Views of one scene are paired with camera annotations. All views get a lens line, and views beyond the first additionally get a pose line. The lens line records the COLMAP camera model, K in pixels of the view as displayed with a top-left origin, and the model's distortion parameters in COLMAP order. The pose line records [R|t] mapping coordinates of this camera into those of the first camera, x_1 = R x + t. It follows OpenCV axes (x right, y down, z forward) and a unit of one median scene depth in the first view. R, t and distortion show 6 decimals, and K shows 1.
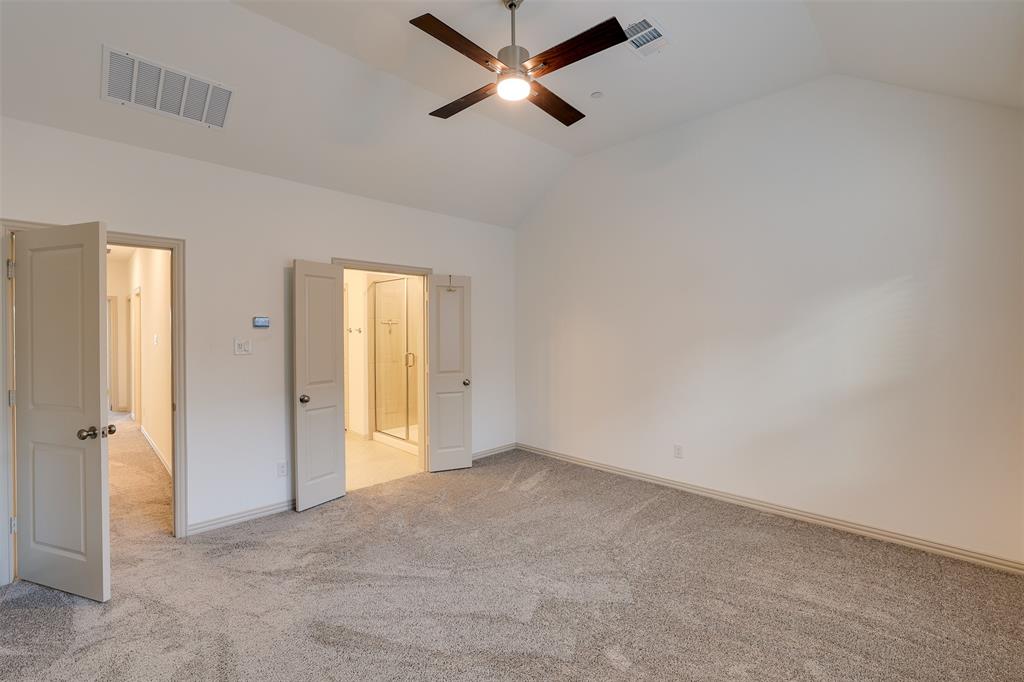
lens RADIAL K [[552.5, 0, 512.0], [0, 552.5, 341.0], [0, 0, 1]] dist [0.000025, 0.000344]
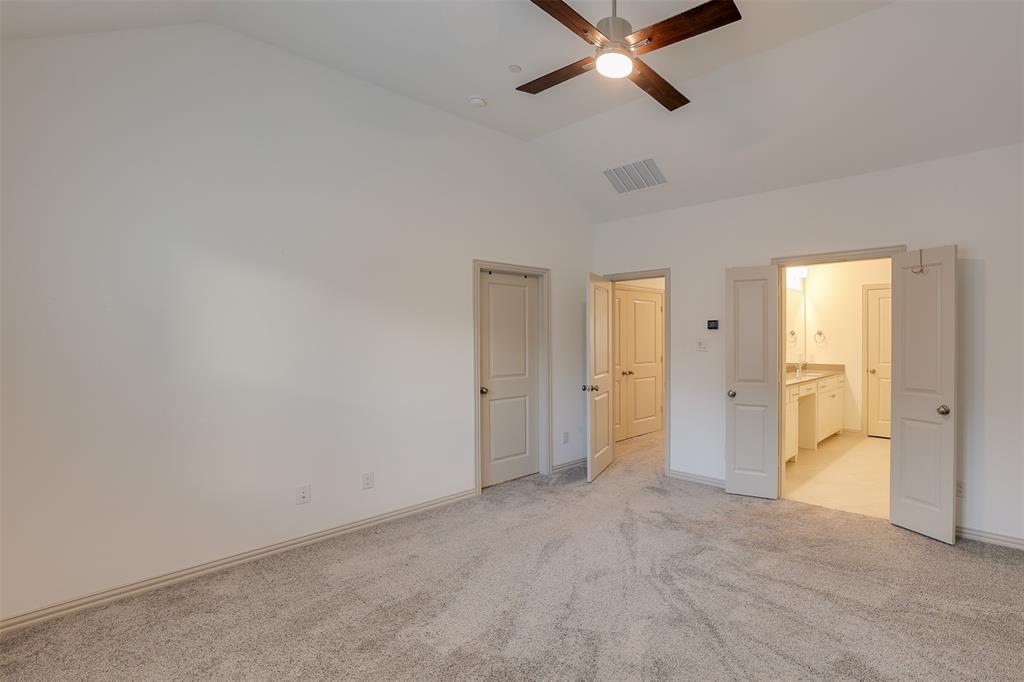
lens RADIAL K [[436.0, 0, 512.0], [0, 436.0, 341.0], [0, 0, 1]] dist [-0.000935, -0.000119]
pose [[-0.027849, 0.017308, -0.999462, 0.545934], [-0.017253, 0.999693, 0.017793, -0.008003], [0.999463, 0.017739, -0.027542, 0.628861]]
